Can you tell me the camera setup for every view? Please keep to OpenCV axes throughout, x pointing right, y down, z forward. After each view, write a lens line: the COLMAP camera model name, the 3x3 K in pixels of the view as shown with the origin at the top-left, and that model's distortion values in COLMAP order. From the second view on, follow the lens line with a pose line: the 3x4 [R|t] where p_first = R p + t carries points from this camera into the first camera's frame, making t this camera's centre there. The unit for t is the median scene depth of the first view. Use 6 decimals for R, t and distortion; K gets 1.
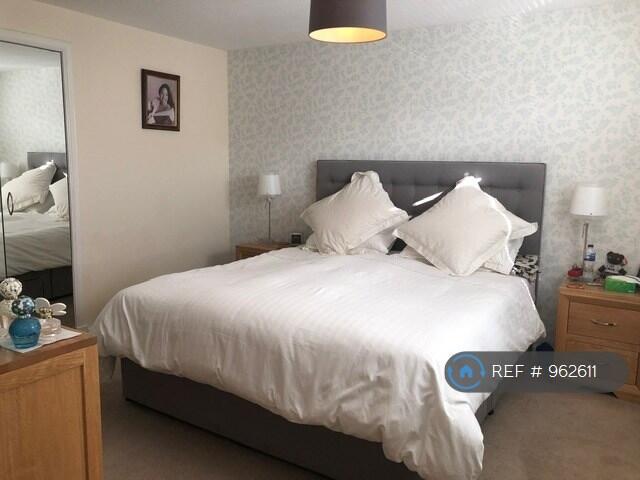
lens RADIAL K [[514.1, 0, 321.4], [0, 514.1, 242.8], [0, 0, 1]] dist [0.055432, -0.050524]
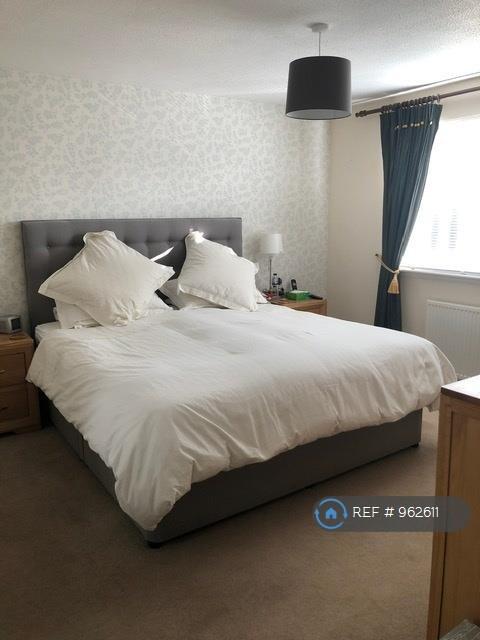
lens RADIAL K [[514.1, 0, 240.0], [0, 514.1, 320.0], [0, 0, 1]] dist [0.055432, -0.050524]
pose [[0.421399, -0.201444, 0.884219, -0.739708], [0.170725, 0.975206, 0.140809, -0.082115], [-0.890661, 0.091622, 0.445342, 0.431742]]
